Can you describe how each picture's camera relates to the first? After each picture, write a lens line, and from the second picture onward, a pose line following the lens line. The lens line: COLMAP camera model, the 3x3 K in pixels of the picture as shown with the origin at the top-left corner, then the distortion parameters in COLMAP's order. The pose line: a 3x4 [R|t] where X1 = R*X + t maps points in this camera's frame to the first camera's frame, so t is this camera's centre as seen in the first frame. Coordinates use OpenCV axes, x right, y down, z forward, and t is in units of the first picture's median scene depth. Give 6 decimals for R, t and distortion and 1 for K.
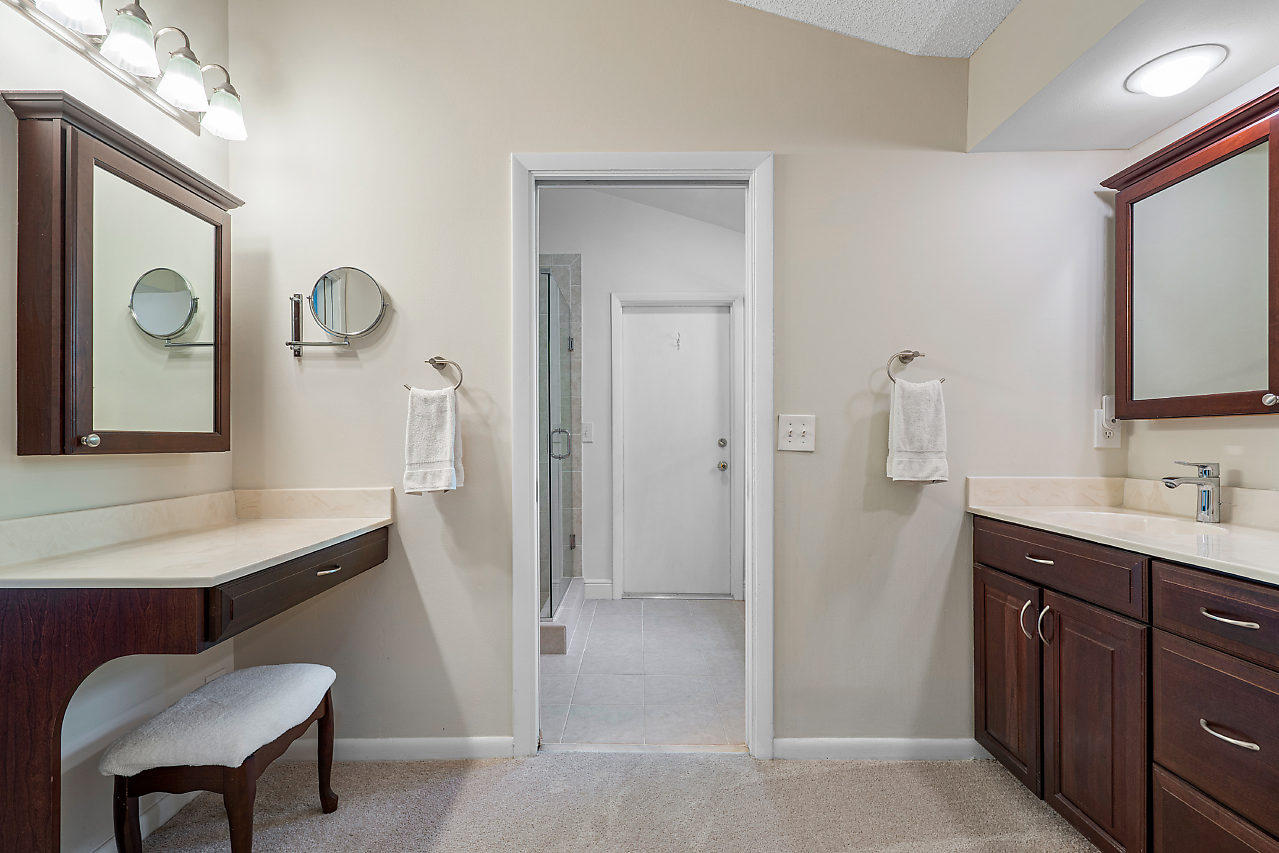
lens RADIAL K [[598.0, 0, 636.6], [0, 598.0, 434.0], [0, 0, 1]] dist [-0.003420, 0.002238]
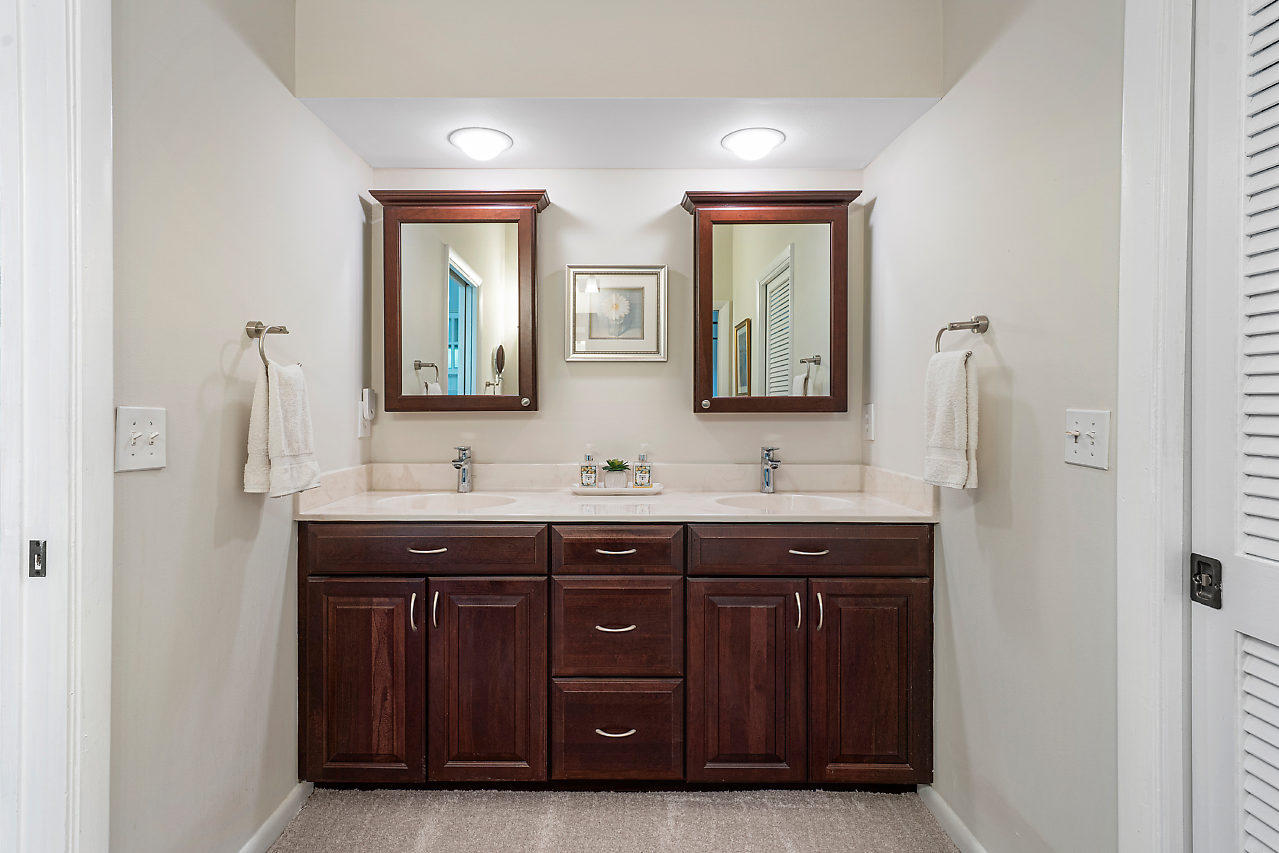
lens RADIAL K [[609.4, 0, 620.9], [0, 609.4, 403.1], [0, 0, 1]] dist [0.000409, 0.000056]
pose [[0.019609, 0.005497, 0.999793, -0.326327], [-0.001765, 0.999984, -0.005464, -0.035214], [-0.999806, -0.001658, 0.019618, 0.550871]]
